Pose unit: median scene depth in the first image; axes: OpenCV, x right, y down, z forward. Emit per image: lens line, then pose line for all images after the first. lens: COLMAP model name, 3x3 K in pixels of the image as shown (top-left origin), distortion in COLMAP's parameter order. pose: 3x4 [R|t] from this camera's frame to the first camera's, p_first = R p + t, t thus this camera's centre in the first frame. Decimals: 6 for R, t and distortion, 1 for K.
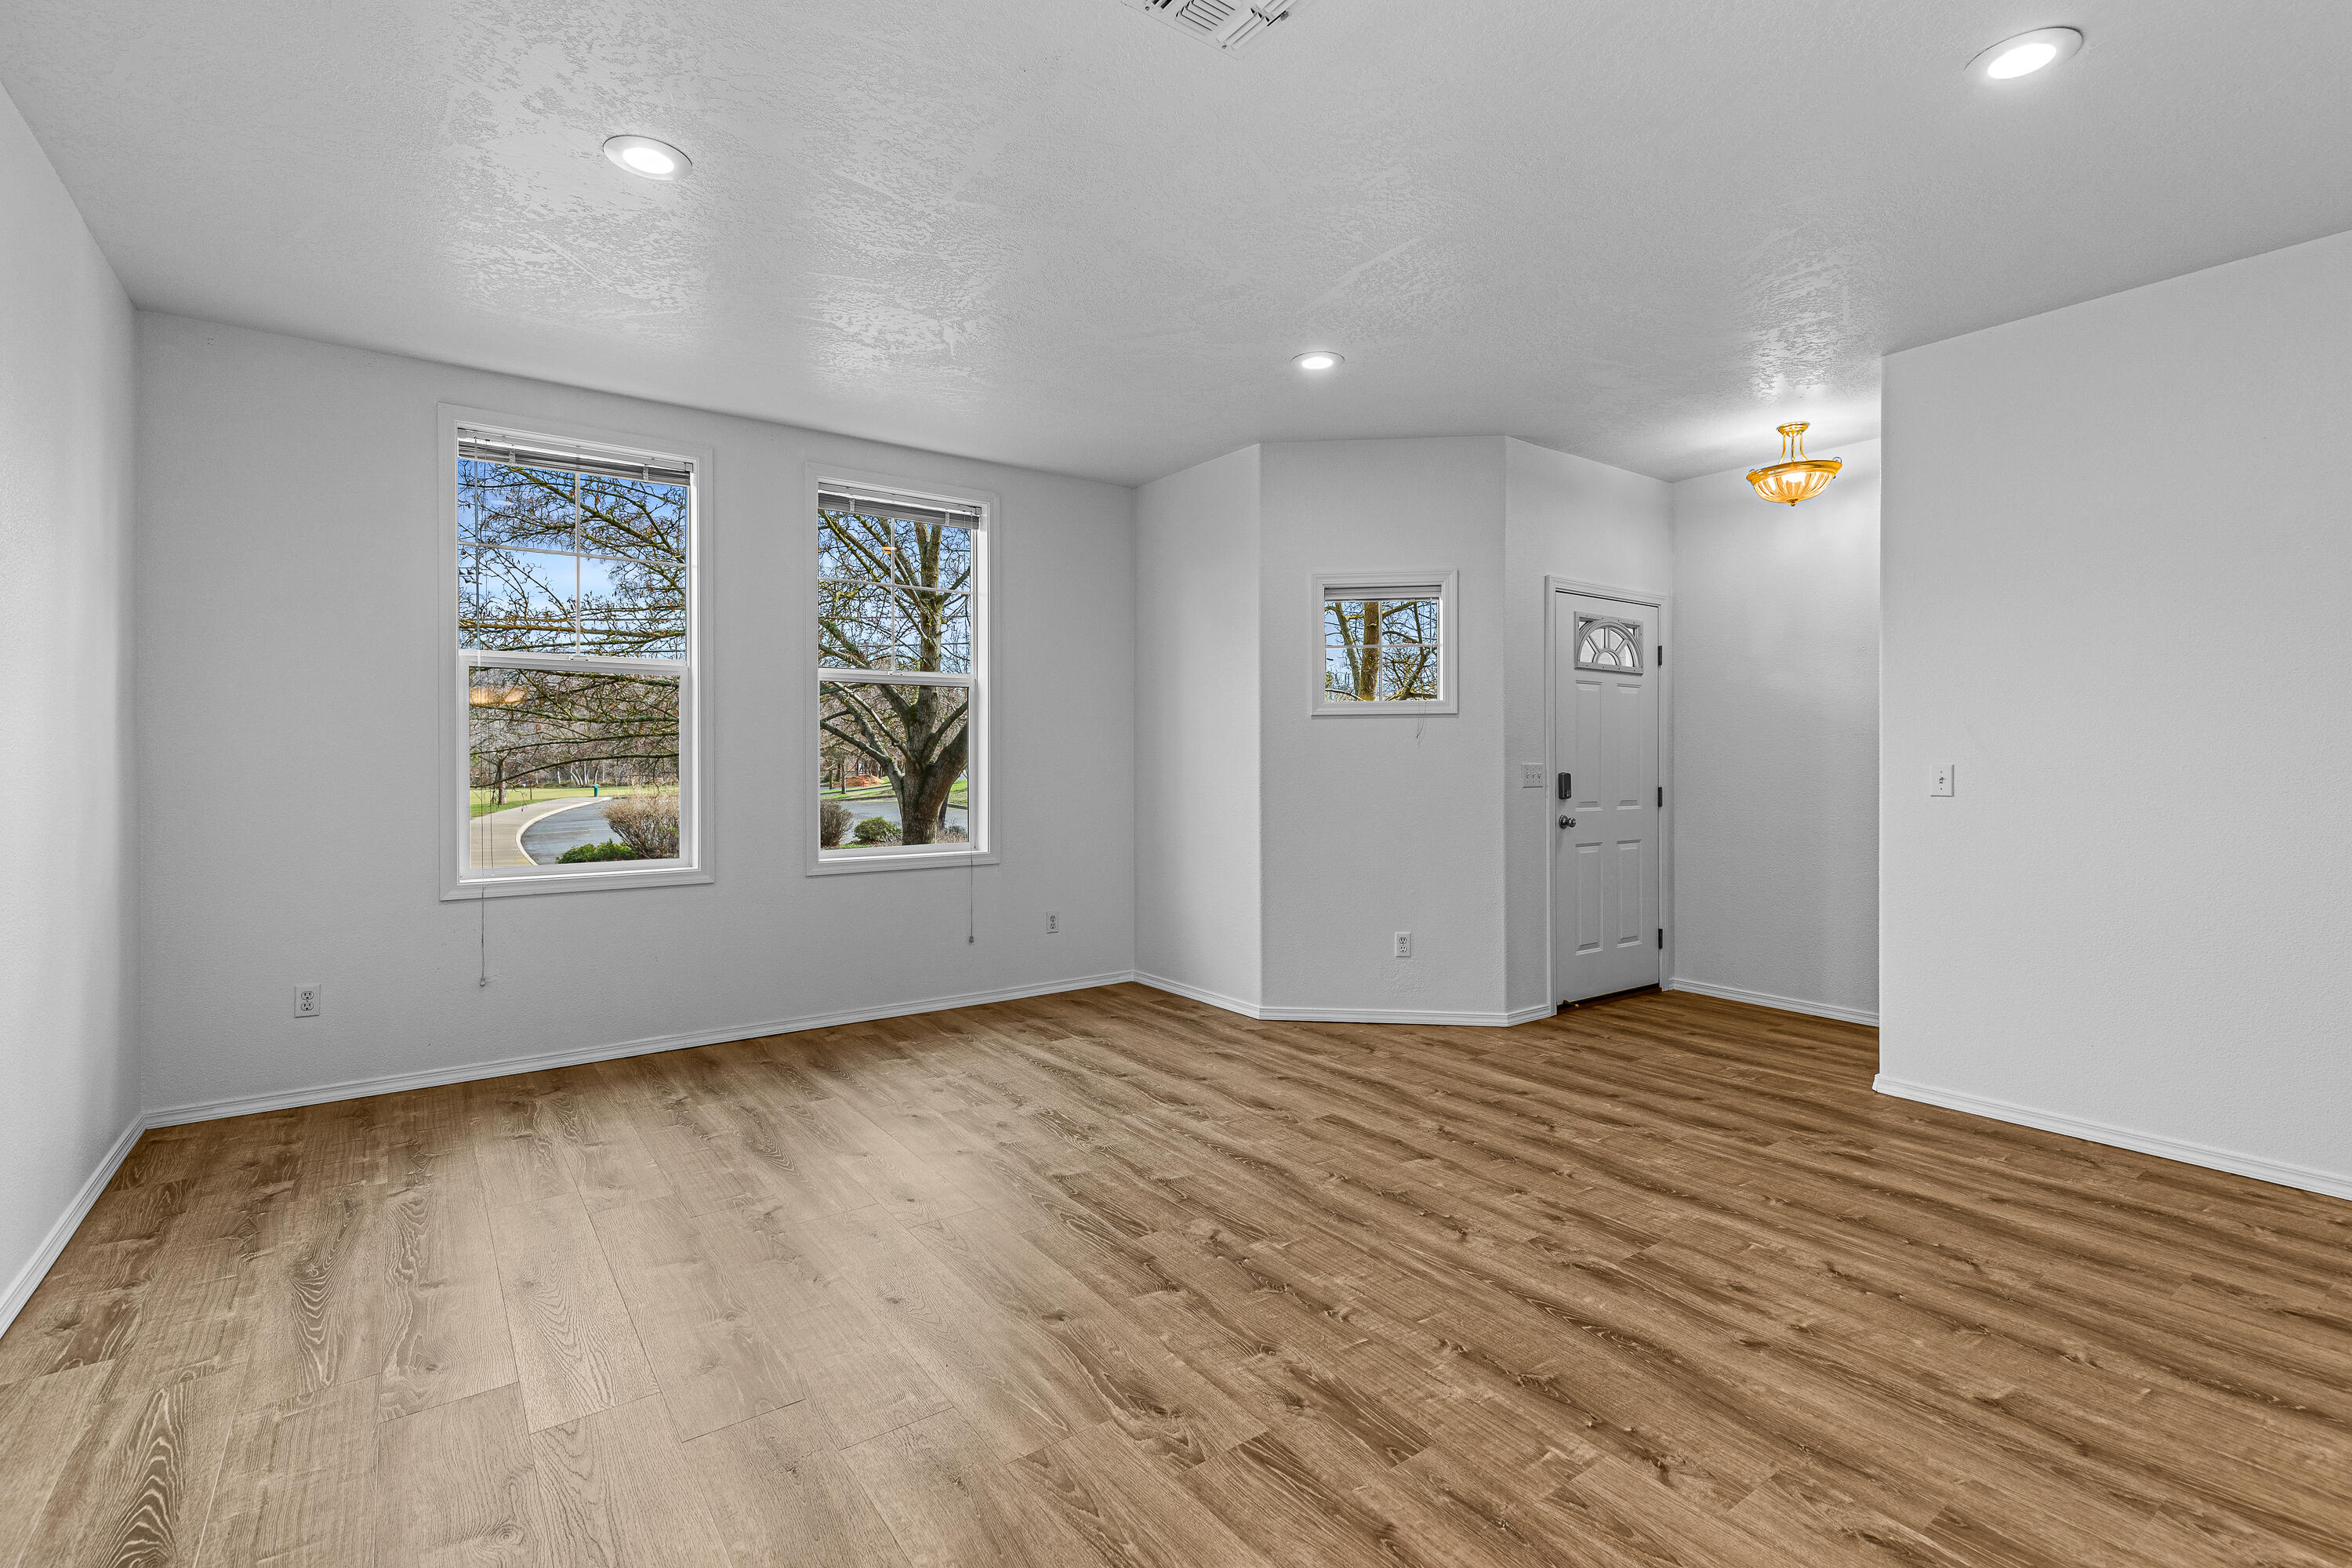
lens RADIAL K [[1072.7, 0, 1186.3], [0, 1072.7, 786.7], [0, 0, 1]] dist [0.007871, -0.000866]
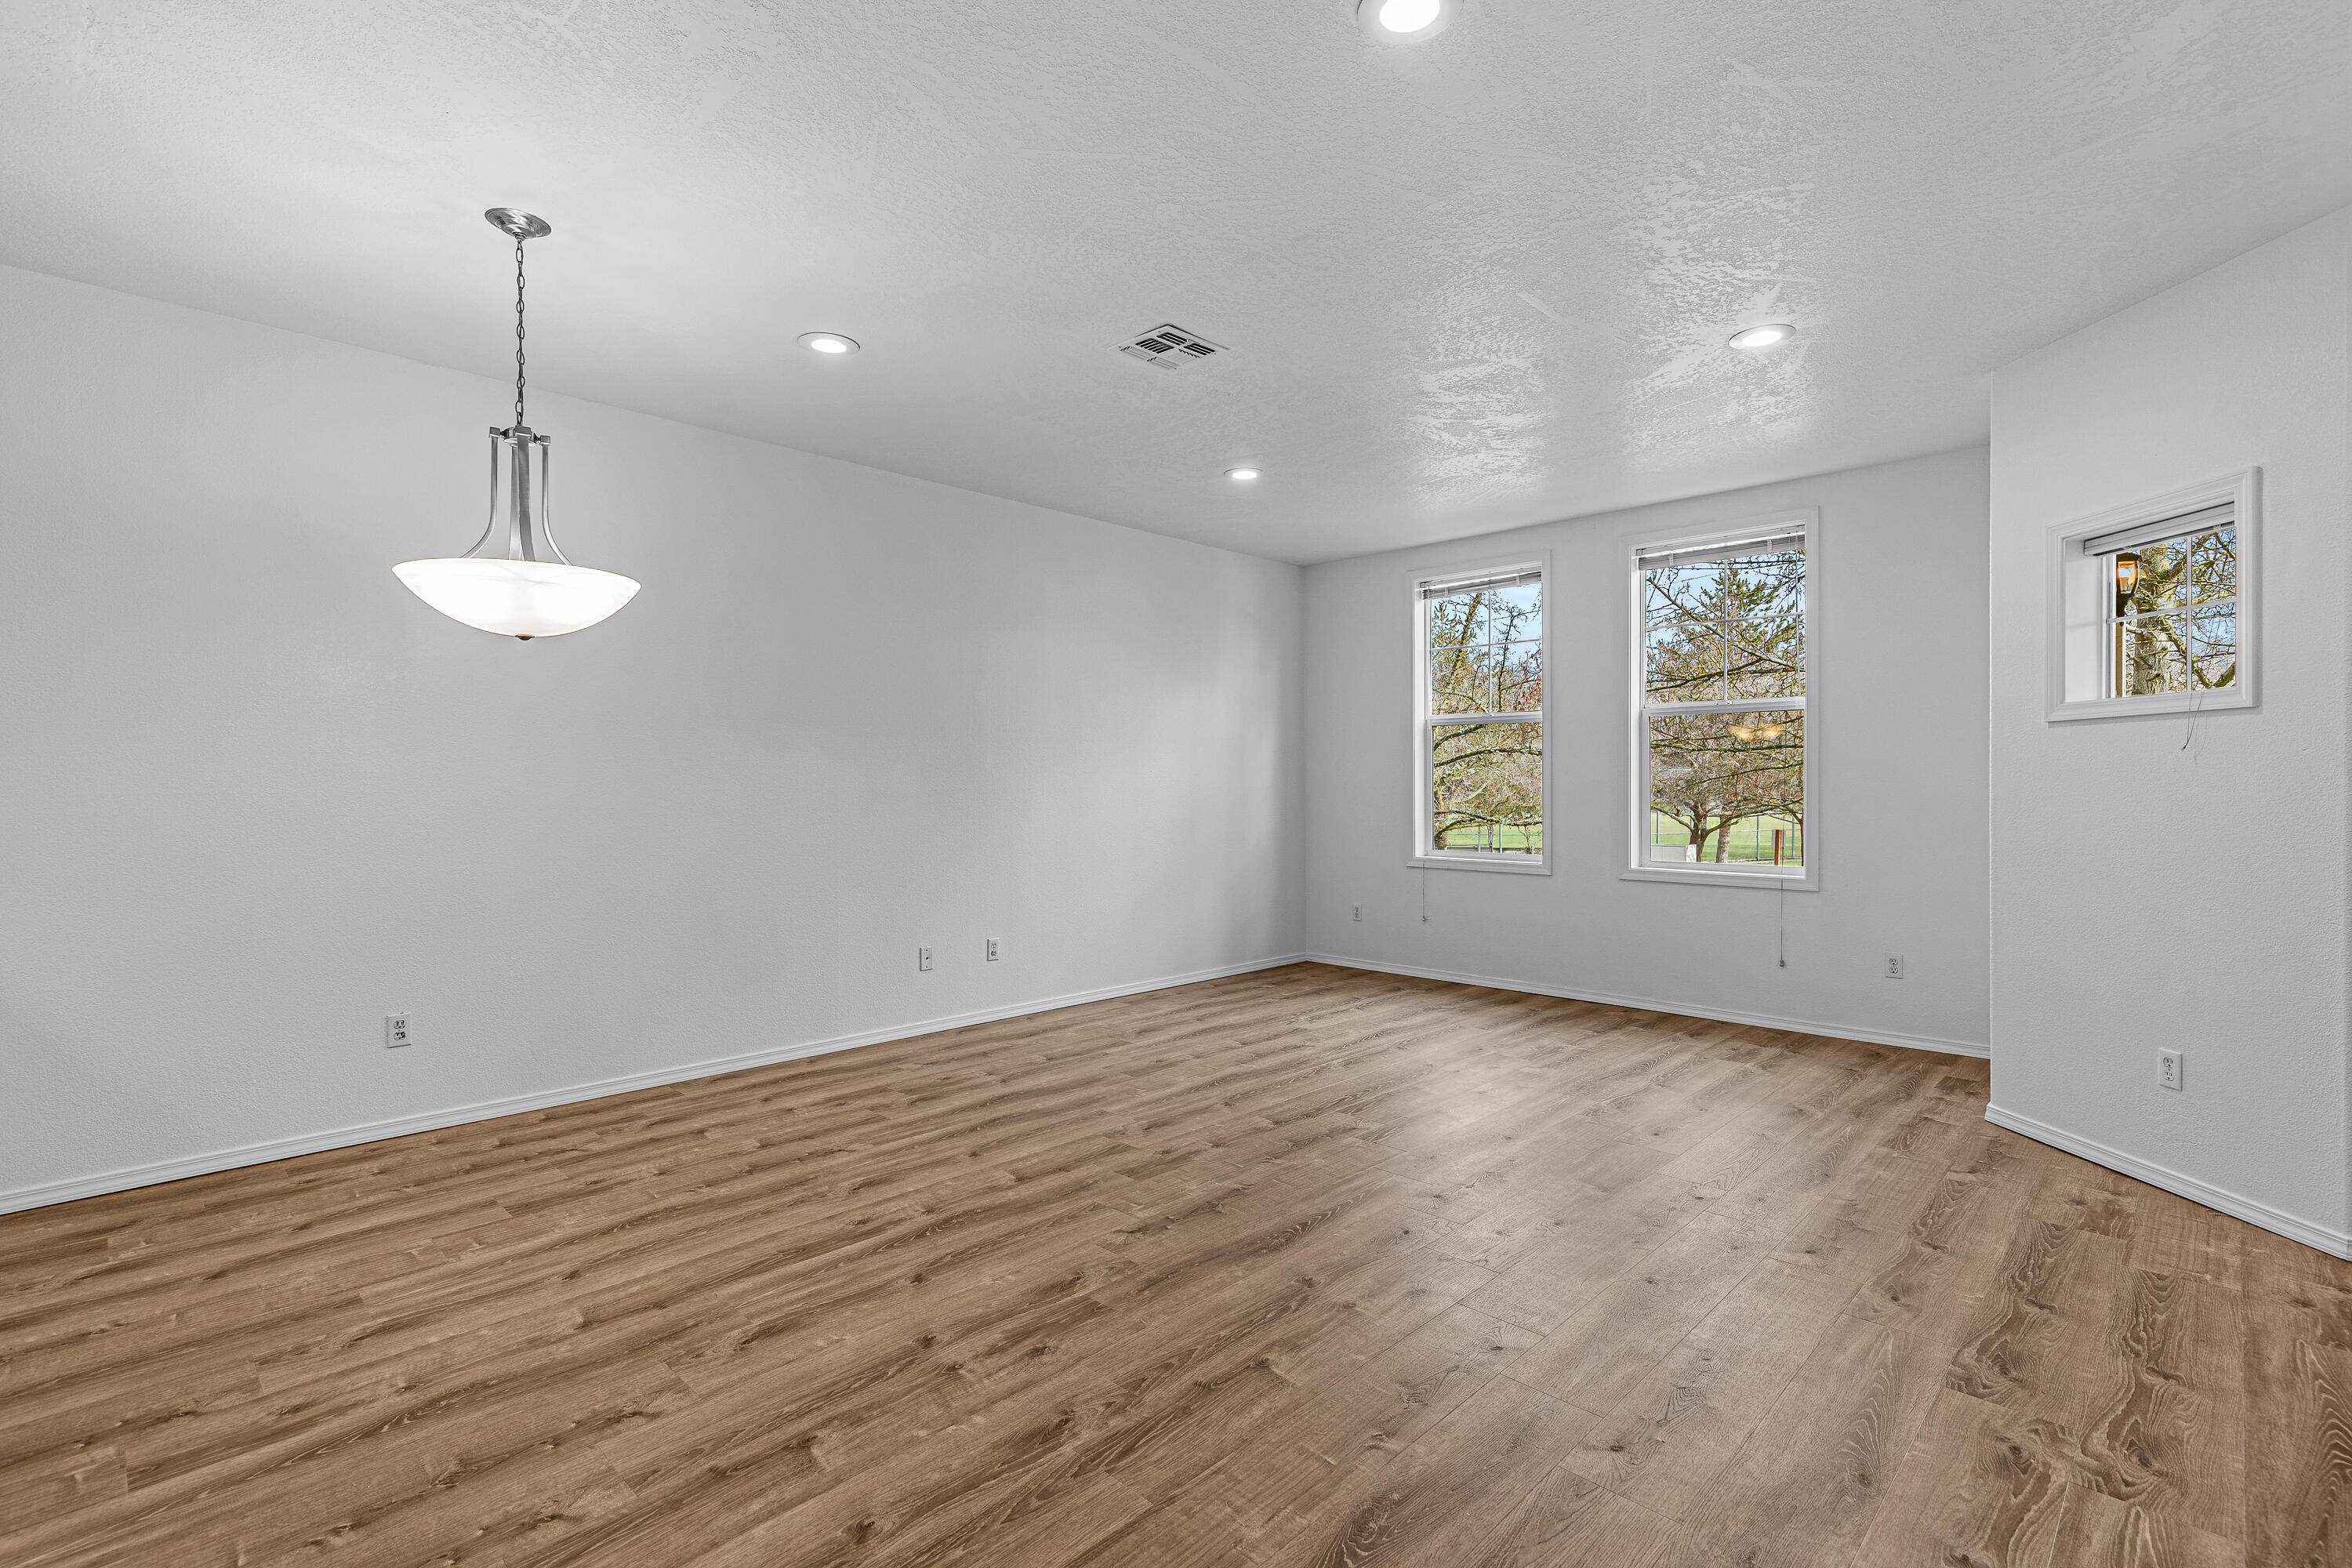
lens RADIAL K [[1078.7, 0, 1176.0], [0, 1078.7, 784.0], [0, 0, 1]] dist [0.007180, -0.000045]
pose [[0.161445, -0.000029, -0.986882, 1.590463], [-0.025422, 0.999668, -0.004188, -0.013230], [0.986554, 0.025765, 0.161391, 0.628213]]
